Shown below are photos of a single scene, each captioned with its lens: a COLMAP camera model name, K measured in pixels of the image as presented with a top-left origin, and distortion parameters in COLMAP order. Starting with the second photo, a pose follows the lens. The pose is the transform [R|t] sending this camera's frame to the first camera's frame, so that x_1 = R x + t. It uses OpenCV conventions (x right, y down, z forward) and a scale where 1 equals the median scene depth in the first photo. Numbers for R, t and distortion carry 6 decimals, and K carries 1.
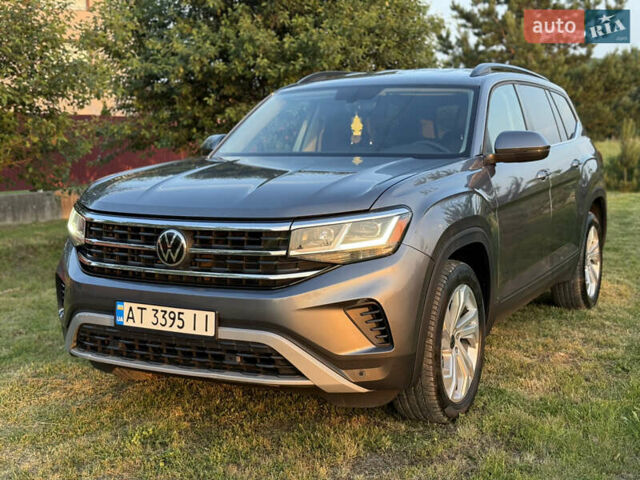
lens RADIAL K [[901.0, 0, 320.0], [0, 901.0, 240.0], [0, 0, 1]] dist [0.126885, -0.089438]
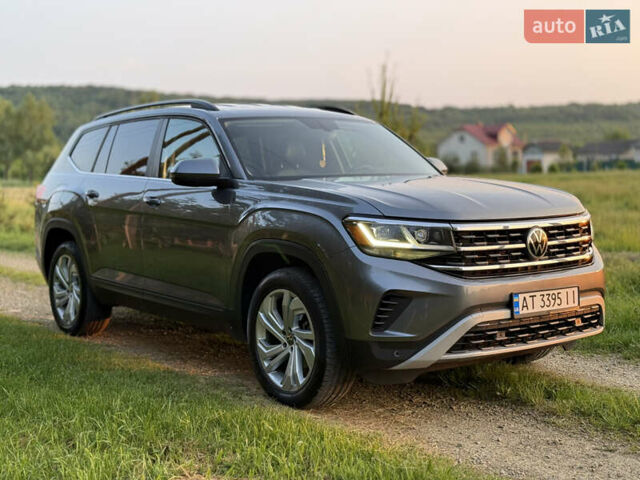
lens RADIAL K [[901.0, 0, 320.0], [0, 901.0, 240.0], [0, 0, 1]] dist [0.126885, -0.089438]
pose [[0.416696, -0.065881, 0.906655, -1.394686], [0.118532, 0.992793, 0.017663, -0.051825], [-0.901285, 0.100107, 0.421502, 0.748285]]
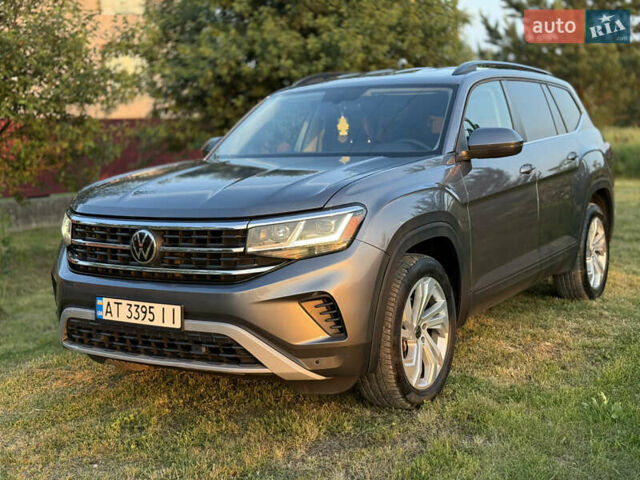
lens RADIAL K [[901.0, 0, 320.0], [0, 901.0, 240.0], [0, 0, 1]] dist [0.126885, -0.089438]
pose [[0.996911, -0.016445, -0.076799, 0.128072], [0.016896, 0.999844, 0.005235, -0.001325], [0.076701, -0.006516, 0.997033, -0.057710]]
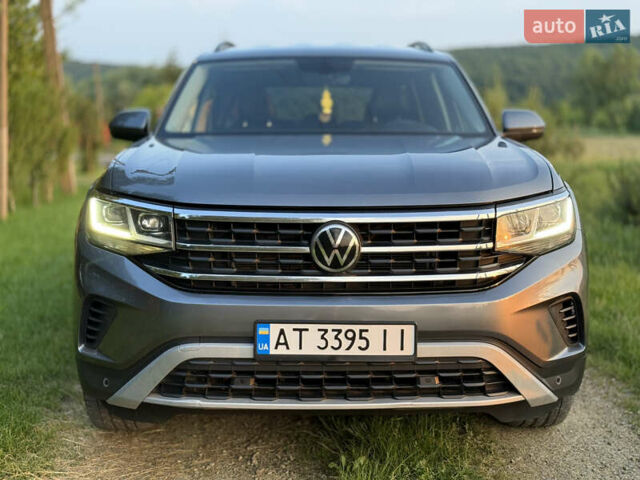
lens RADIAL K [[901.0, 0, 320.0], [0, 901.0, 240.0], [0, 0, 1]] dist [0.126885, -0.089438]
pose [[0.875417, -0.050396, 0.480734, -0.546372], [0.048039, 0.998697, 0.017217, -0.011913], [-0.480975, 0.008022, 0.876698, 0.330514]]
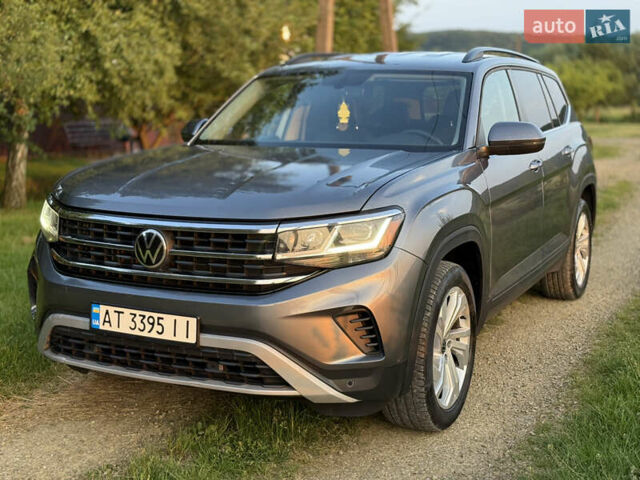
lens RADIAL K [[901.0, 0, 320.0], [0, 901.0, 240.0], [0, 0, 1]] dist [0.126885, -0.089438]
pose [[0.999693, 0.007297, 0.023667, -0.009472], [-0.008143, 0.999323, 0.035874, -0.035822], [-0.023389, -0.036056, 0.999076, 0.050330]]
